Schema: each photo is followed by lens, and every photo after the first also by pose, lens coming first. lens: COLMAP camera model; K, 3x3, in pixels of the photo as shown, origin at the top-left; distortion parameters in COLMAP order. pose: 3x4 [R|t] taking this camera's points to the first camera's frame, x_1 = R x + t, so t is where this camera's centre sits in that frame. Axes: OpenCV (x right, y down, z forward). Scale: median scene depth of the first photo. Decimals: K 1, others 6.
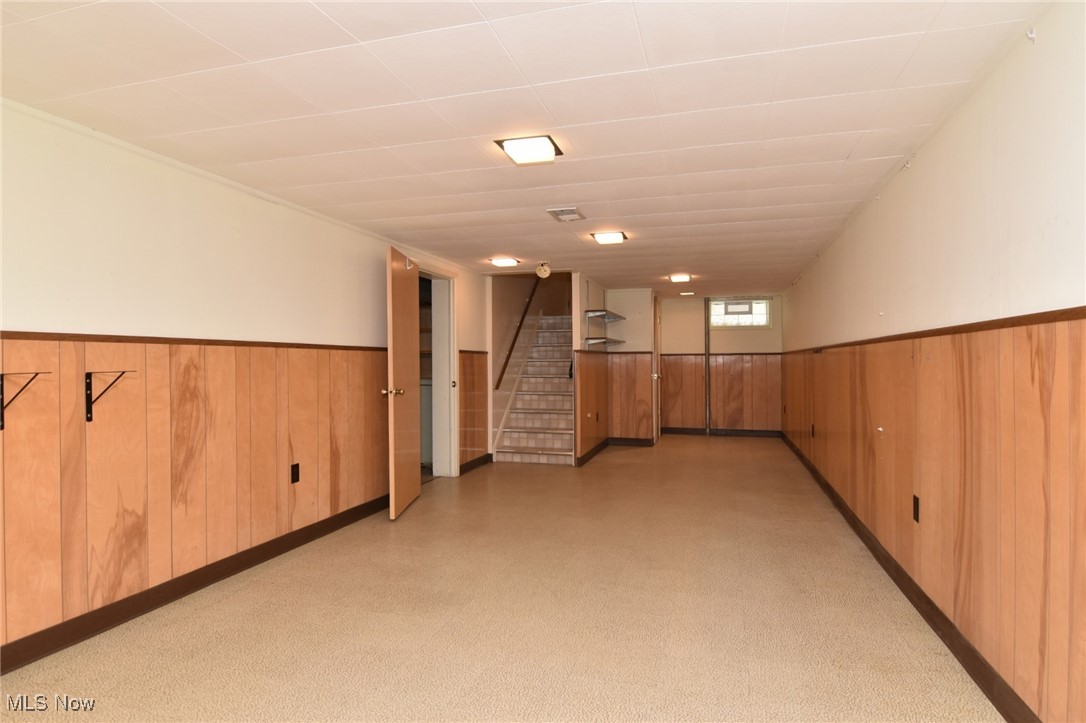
lens RADIAL K [[594.2, 0, 549.2], [0, 594.2, 361.5], [0, 0, 1]] dist [-0.004677, -0.001407]
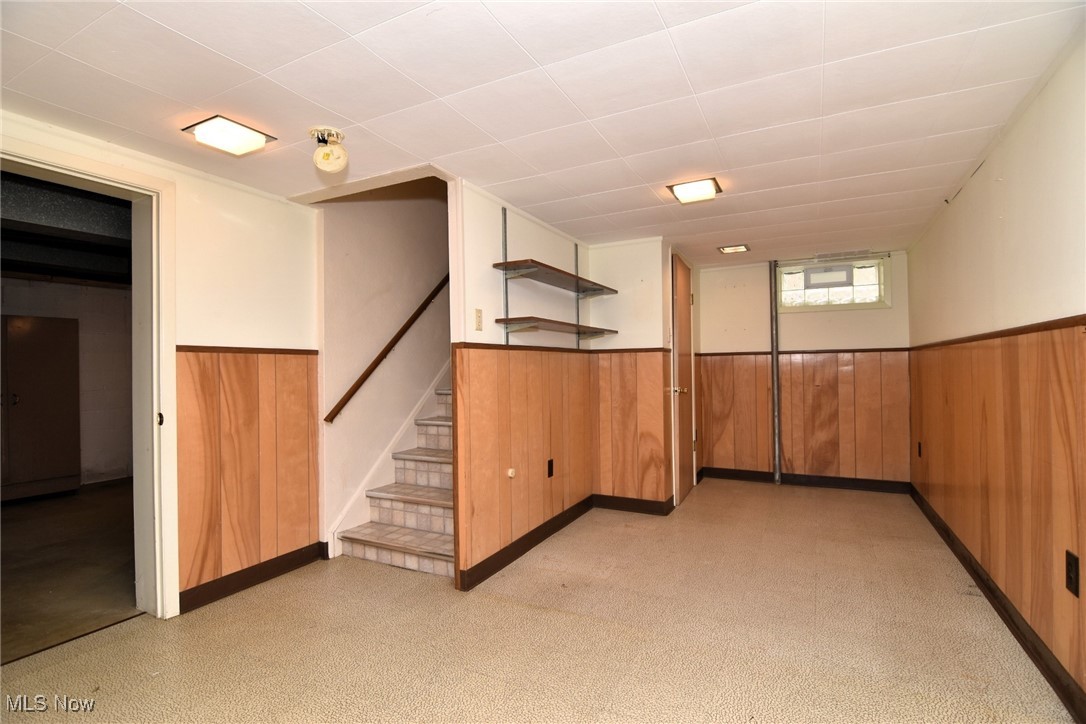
lens RADIAL K [[530.5, 0, 541.2], [0, 530.5, 364.5], [0, 0, 1]] dist [-0.010099, -0.006924]
pose [[0.981343, -0.011366, -0.191929, 0.136481], [0.010804, 0.999934, -0.003974, 0.000157], [0.191961, 0.001826, 0.981401, 0.424341]]
